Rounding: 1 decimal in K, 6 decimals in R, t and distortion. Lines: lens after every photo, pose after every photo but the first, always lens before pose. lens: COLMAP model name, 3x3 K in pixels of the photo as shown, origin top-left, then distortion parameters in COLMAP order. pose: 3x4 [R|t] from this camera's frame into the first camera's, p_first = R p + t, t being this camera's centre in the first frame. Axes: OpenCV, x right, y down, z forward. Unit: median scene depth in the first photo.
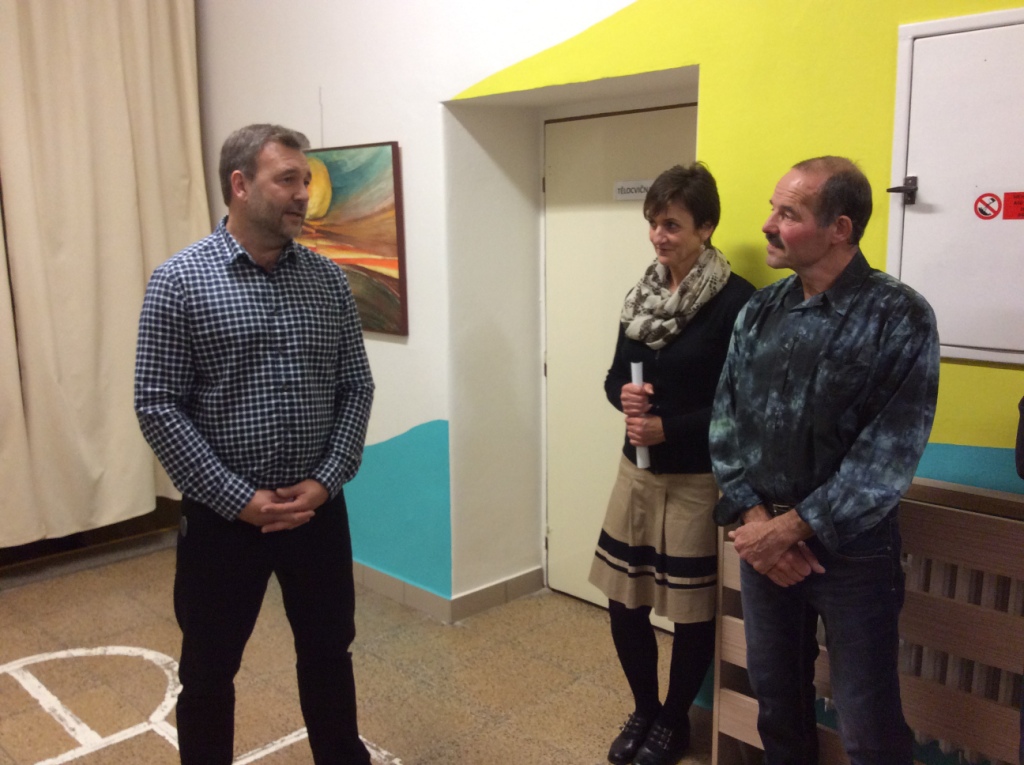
lens RADIAL K [[948.1, 0, 512.0], [0, 948.1, 382.5], [0, 0, 1]] dist [0.111308, -0.184257]
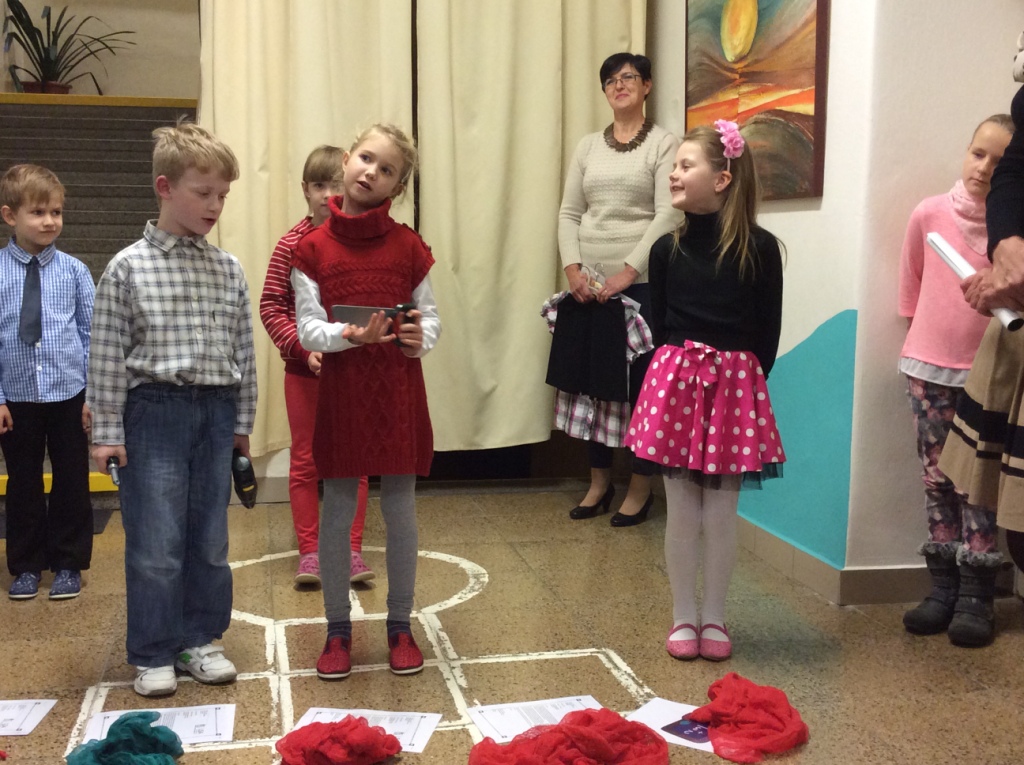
lens RADIAL K [[1253.5, 0, 512.1], [0, 1253.5, 379.5], [0, 0, 1]] dist [0.178163, -0.372964]
pose [[0.844626, 0.077541, -0.529711, 0.215814], [-0.112097, 0.993137, -0.033360, 0.149614], [0.523489, 0.087556, 0.847522, 0.077185]]
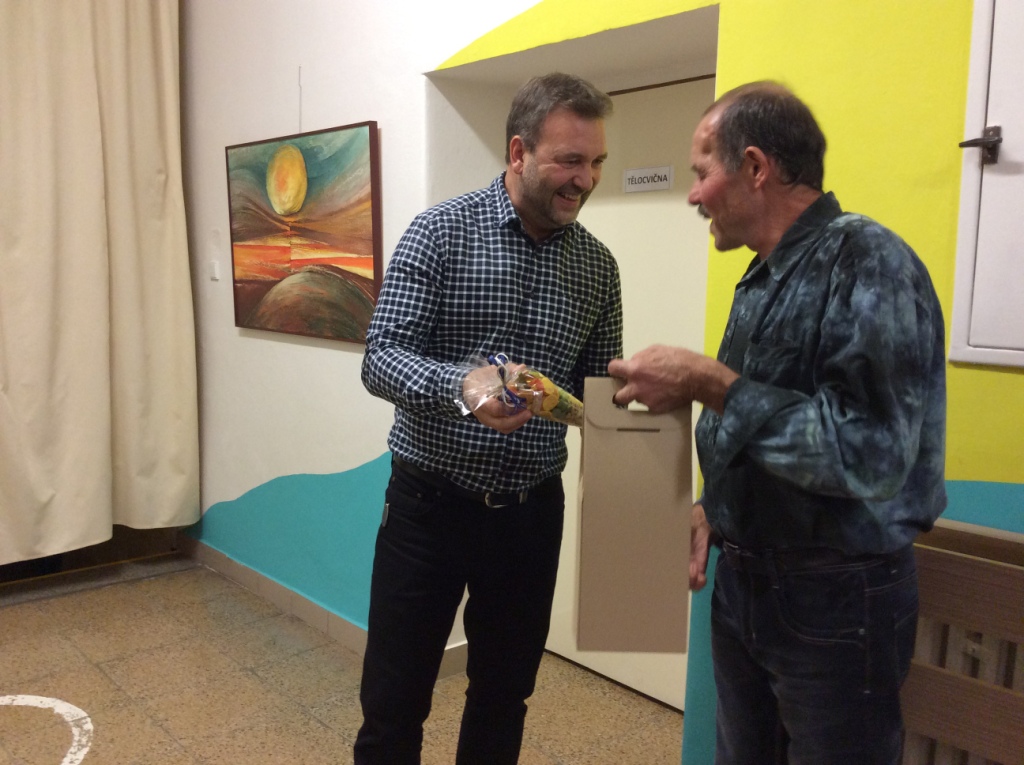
lens RADIAL K [[941.1, 0, 512.4], [0, 941.1, 385.0], [0, 0, 1]] dist [0.122013, -0.194053]
pose [[0.998427, 0.032243, -0.045869, 0.050014], [-0.034304, 0.998403, -0.044882, 0.021034], [0.044348, 0.046385, 0.997939, 0.151033]]
